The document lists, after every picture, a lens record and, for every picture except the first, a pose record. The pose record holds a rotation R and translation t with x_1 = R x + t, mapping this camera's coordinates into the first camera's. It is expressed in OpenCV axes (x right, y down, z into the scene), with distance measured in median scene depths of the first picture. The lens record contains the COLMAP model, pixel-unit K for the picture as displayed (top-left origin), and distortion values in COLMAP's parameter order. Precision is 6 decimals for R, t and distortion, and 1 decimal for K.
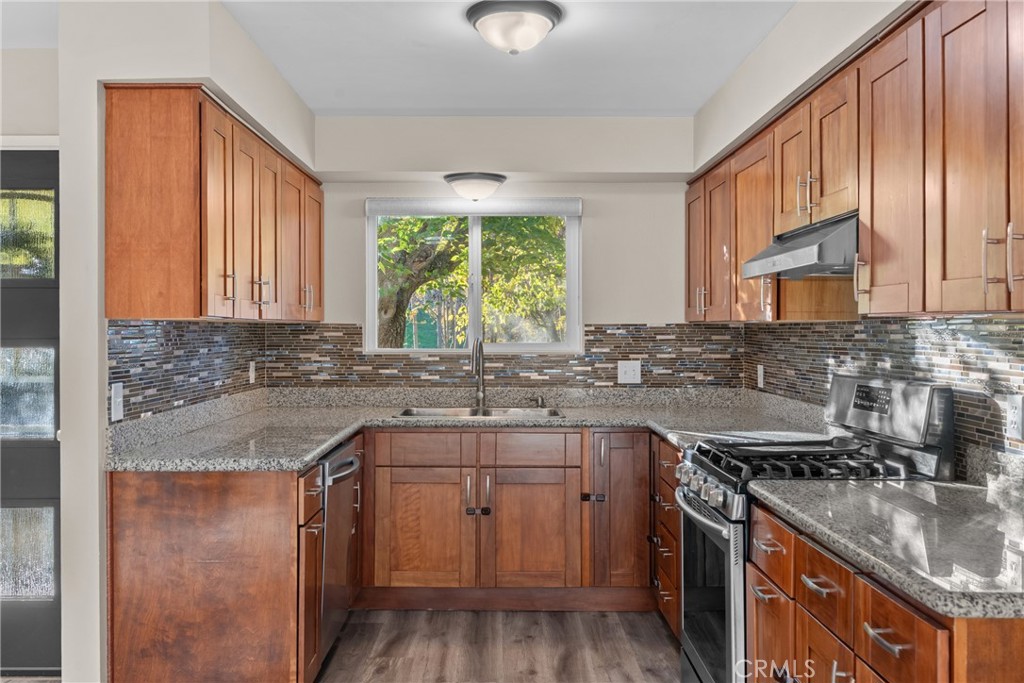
lens RADIAL K [[887.6, 0, 511.2], [0, 887.6, 339.2], [0, 0, 1]] dist [0.000570, 0.003300]
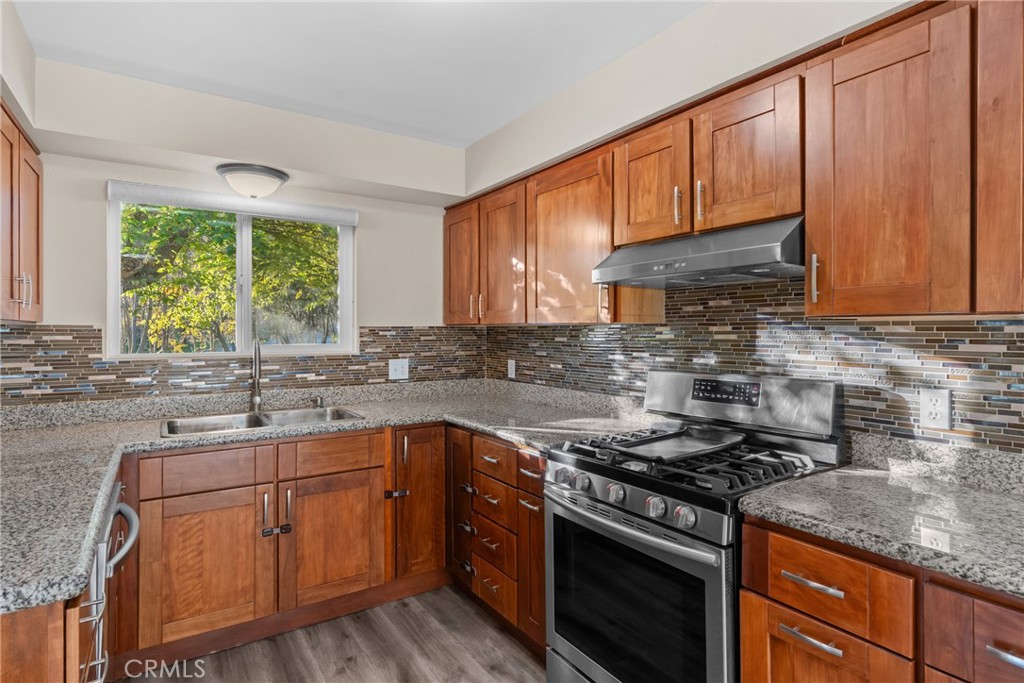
lens RADIAL K [[529.4, 0, 513.3], [0, 529.4, 332.7], [0, 0, 1]] dist [-0.003972, -0.000512]
pose [[0.836035, -0.003463, 0.548665, -0.130602], [0.008636, 0.999939, -0.006849, -0.003923], [-0.548608, 0.010464, 0.836014, 0.406750]]
